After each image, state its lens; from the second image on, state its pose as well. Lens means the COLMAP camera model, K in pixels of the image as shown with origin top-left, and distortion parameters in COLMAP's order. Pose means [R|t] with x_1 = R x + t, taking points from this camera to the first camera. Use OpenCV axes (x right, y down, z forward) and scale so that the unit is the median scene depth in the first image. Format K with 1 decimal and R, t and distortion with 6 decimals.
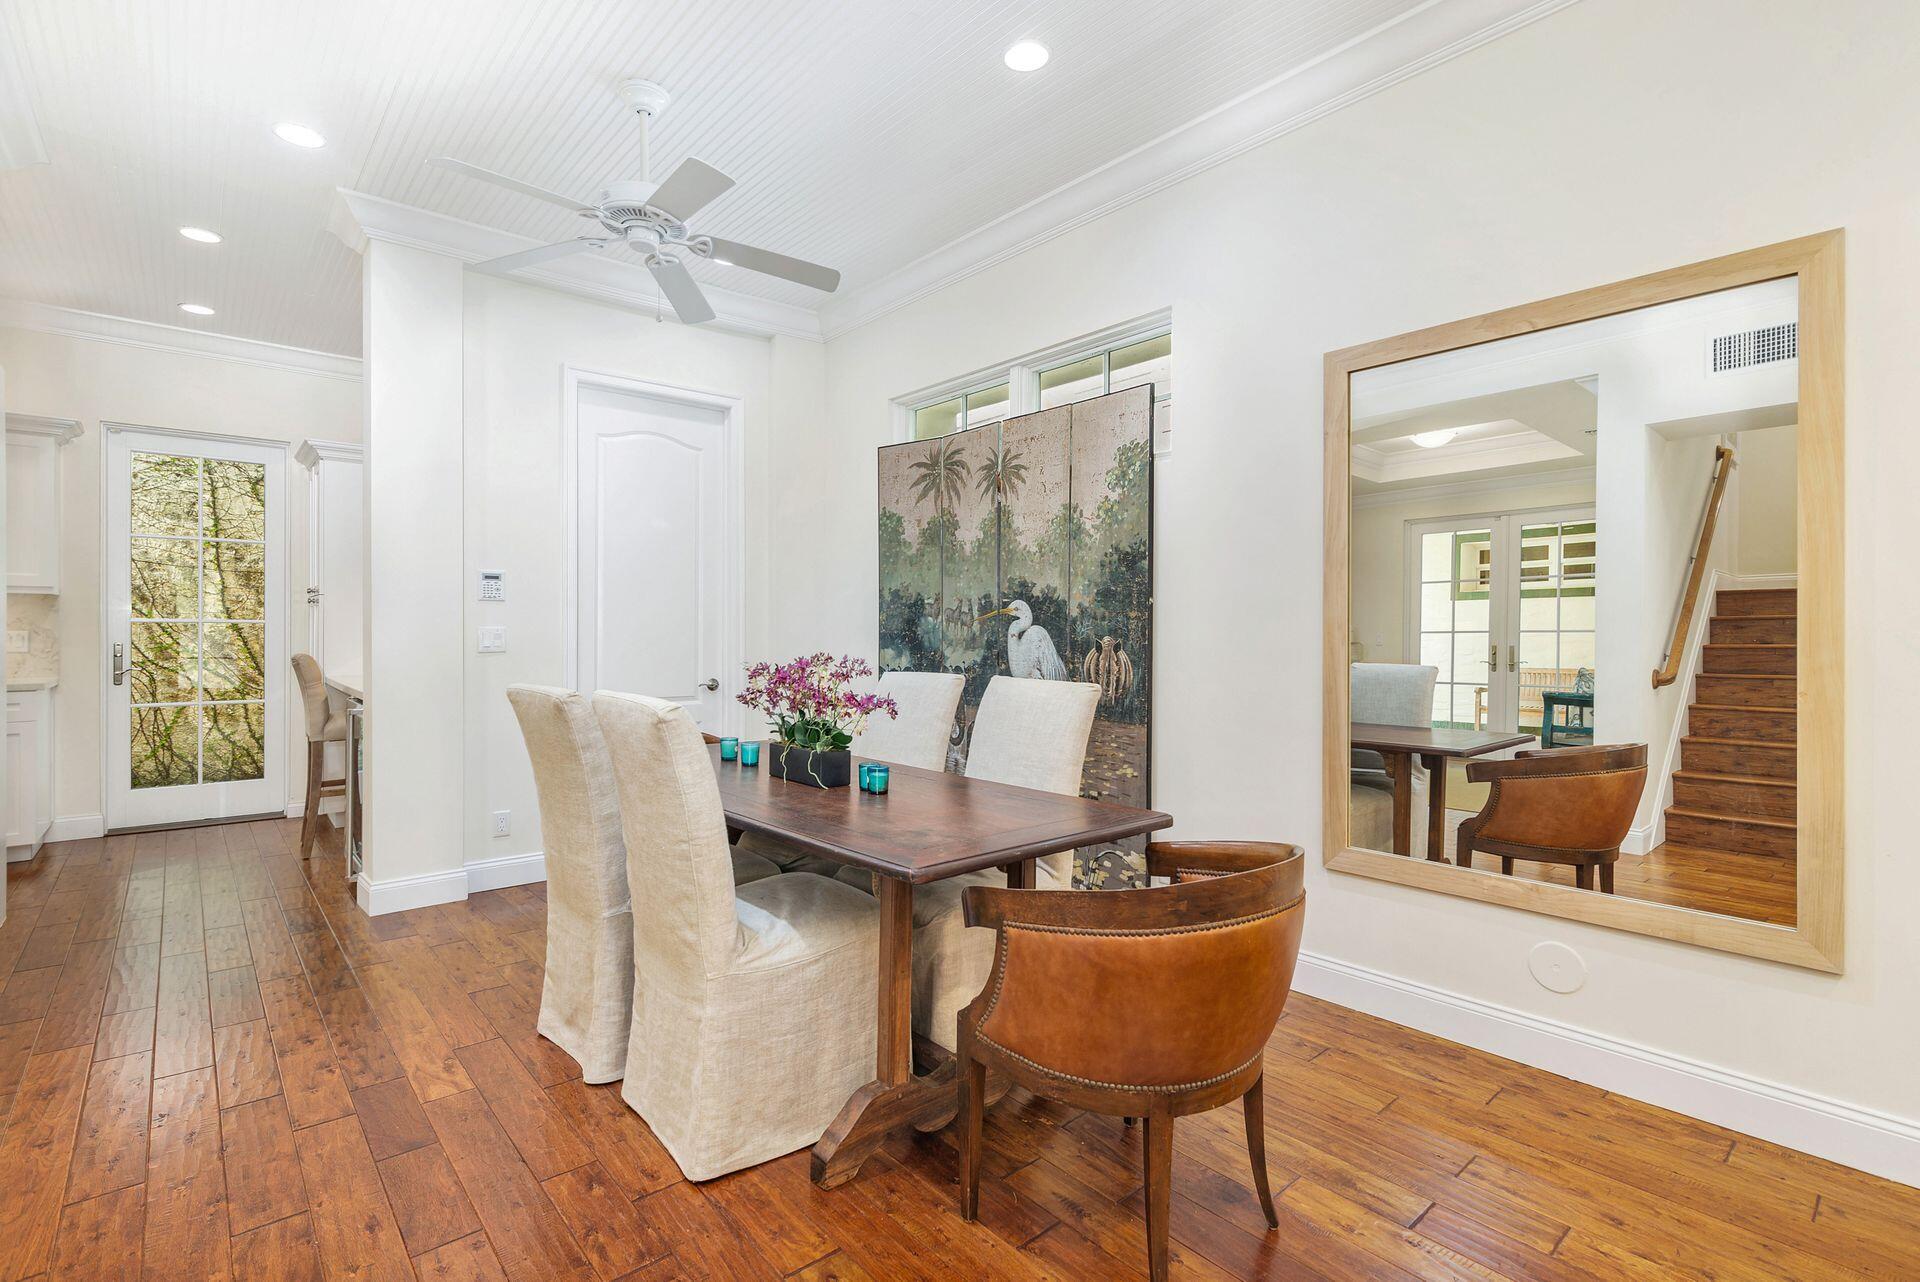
lens RADIAL K [[899.2, 0, 962.4], [0, 899.2, 633.1], [0, 0, 1]] dist [0.001487, -0.000086]
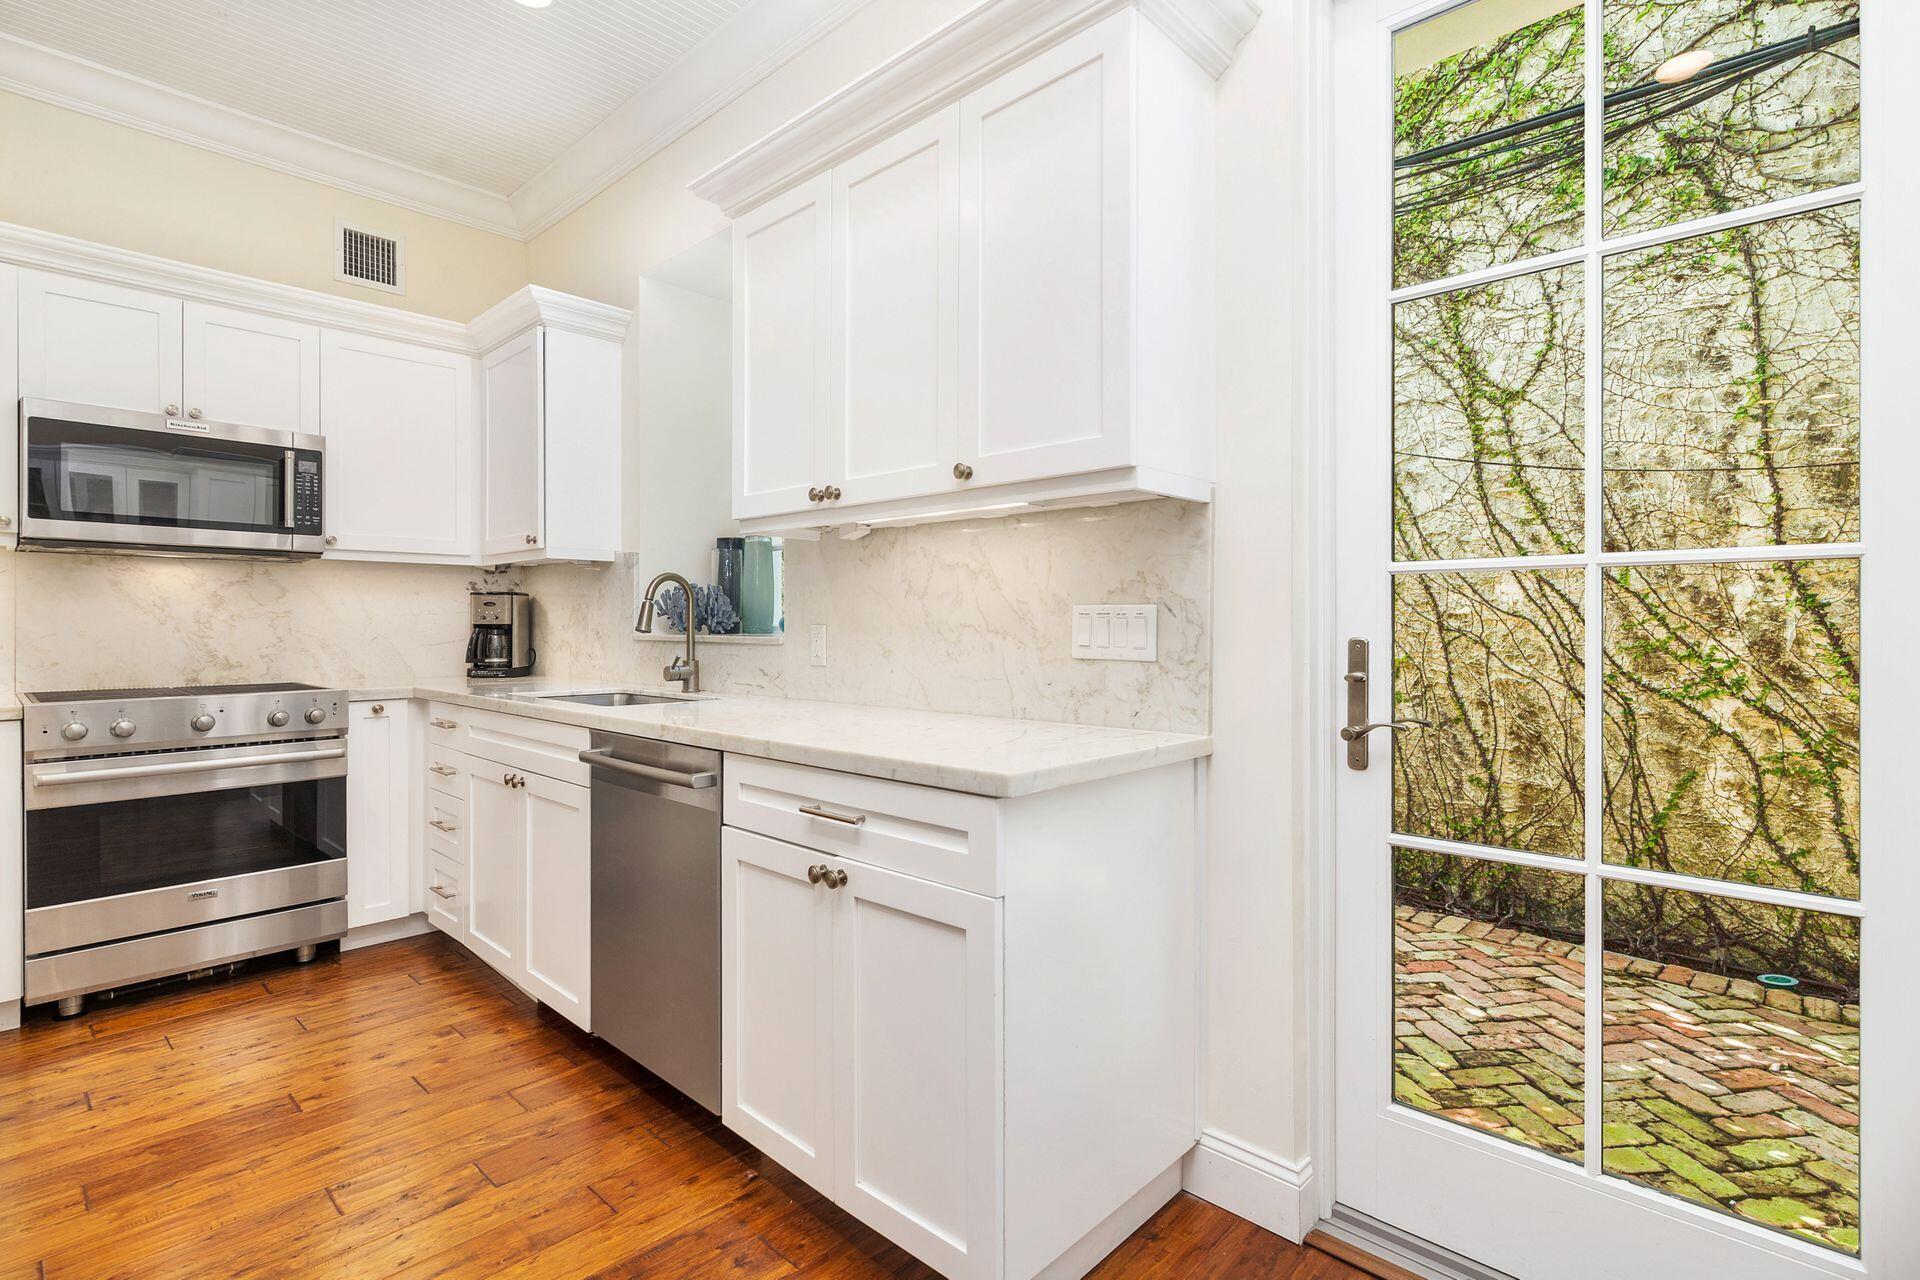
lens RADIAL K [[899.2, 0, 964.1], [0, 899.2, 628.6], [0, 0, 1]] dist [0.001487, -0.000086]
pose [[0.103149, 0.001138, -0.994665, -0.441794], [0.002129, 0.999997, 0.001364, 0.004558], [0.994664, -0.002258, 0.103147, 0.578628]]
